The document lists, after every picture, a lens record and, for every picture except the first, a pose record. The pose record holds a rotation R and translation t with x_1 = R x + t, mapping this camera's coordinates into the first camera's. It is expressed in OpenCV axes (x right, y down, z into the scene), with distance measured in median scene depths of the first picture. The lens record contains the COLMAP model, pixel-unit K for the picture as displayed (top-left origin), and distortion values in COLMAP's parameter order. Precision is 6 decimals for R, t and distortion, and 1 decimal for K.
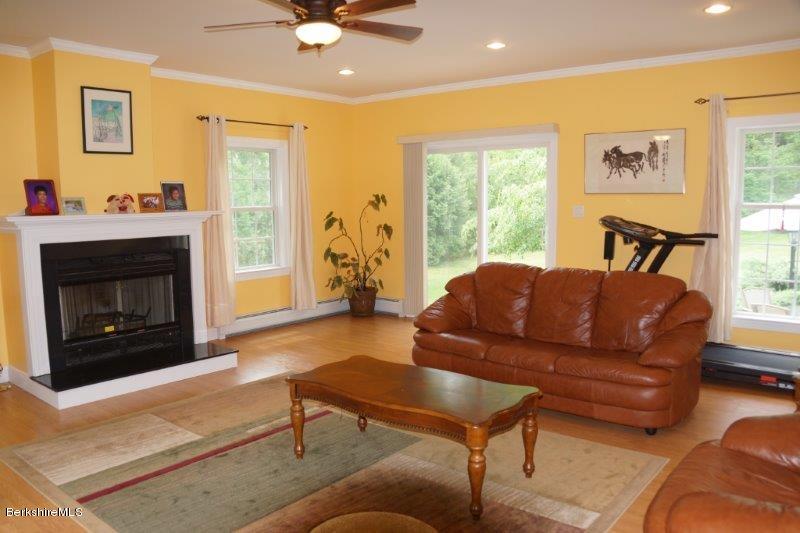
lens RADIAL K [[686.0, 0, 400.0], [0, 686.0, 266.5], [0, 0, 1]] dist [-0.001749, -0.003235]
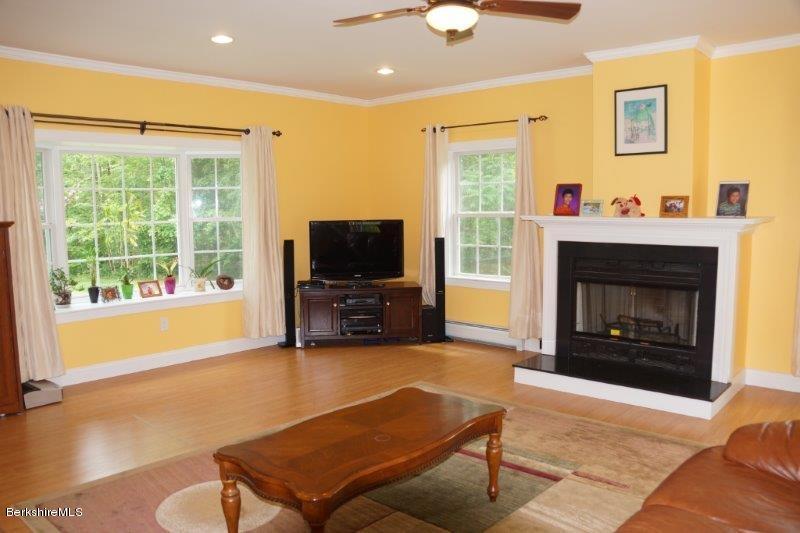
lens RADIAL K [[658.2, 0, 400.0], [0, 658.2, 266.5], [0, 0, 1]] dist [0.003106, -0.000543]
pose [[0.016778, 0.105000, -0.994331, 0.514180], [-0.106670, 0.988983, 0.102636, -0.069138], [0.994153, 0.104343, 0.027793, 0.663794]]
